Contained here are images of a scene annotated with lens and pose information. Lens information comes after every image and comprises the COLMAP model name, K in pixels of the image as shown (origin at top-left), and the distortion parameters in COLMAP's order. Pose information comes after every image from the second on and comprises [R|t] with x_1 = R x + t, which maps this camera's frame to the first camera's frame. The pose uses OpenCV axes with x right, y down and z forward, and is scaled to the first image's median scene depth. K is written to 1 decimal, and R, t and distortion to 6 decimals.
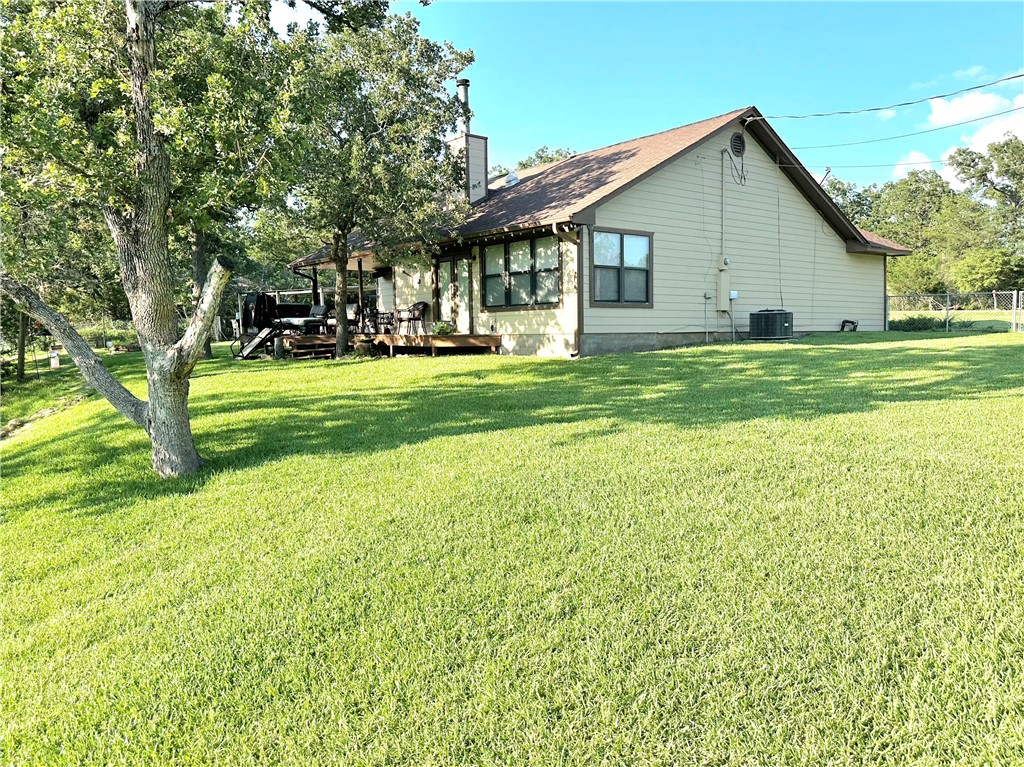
lens RADIAL K [[758.2, 0, 512.0], [0, 758.2, 383.5], [0, 0, 1]] dist [0.083735, -0.244436]
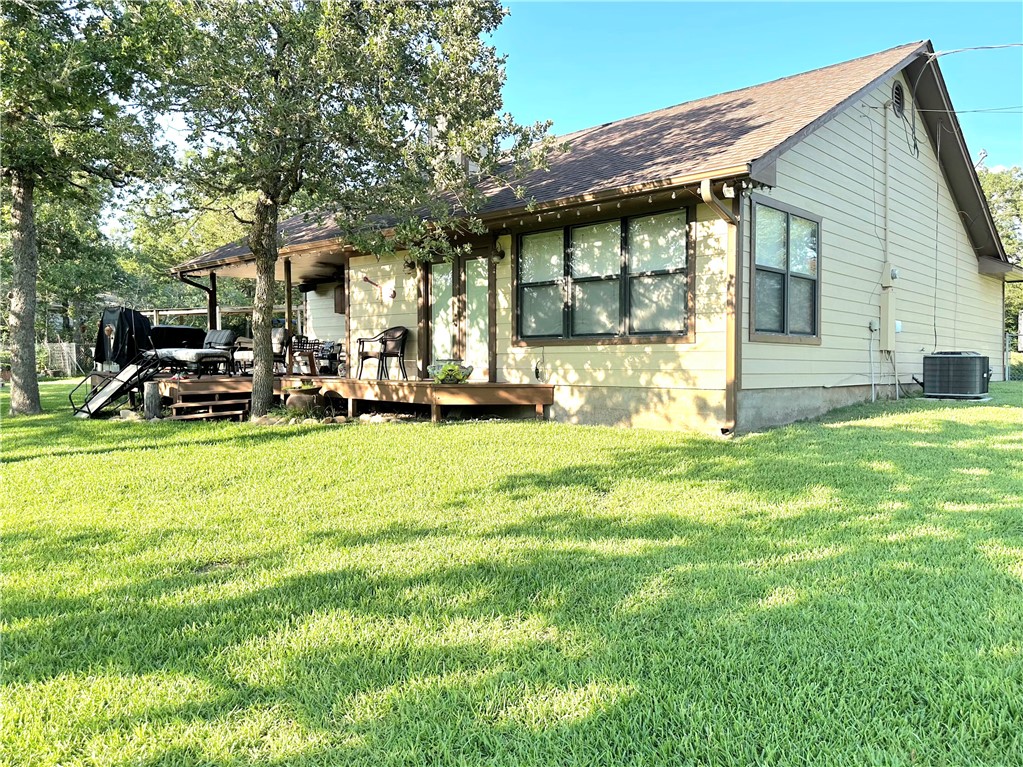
lens RADIAL K [[757.5, 0, 511.5], [0, 757.5, 383.5], [0, 0, 1]] dist [0.083735, -0.244436]
pose [[0.990634, 0.012139, 0.136004, -0.120014], [-0.006478, 0.999097, -0.041990, -0.039132], [-0.136391, 0.040716, 0.989818, 0.411946]]
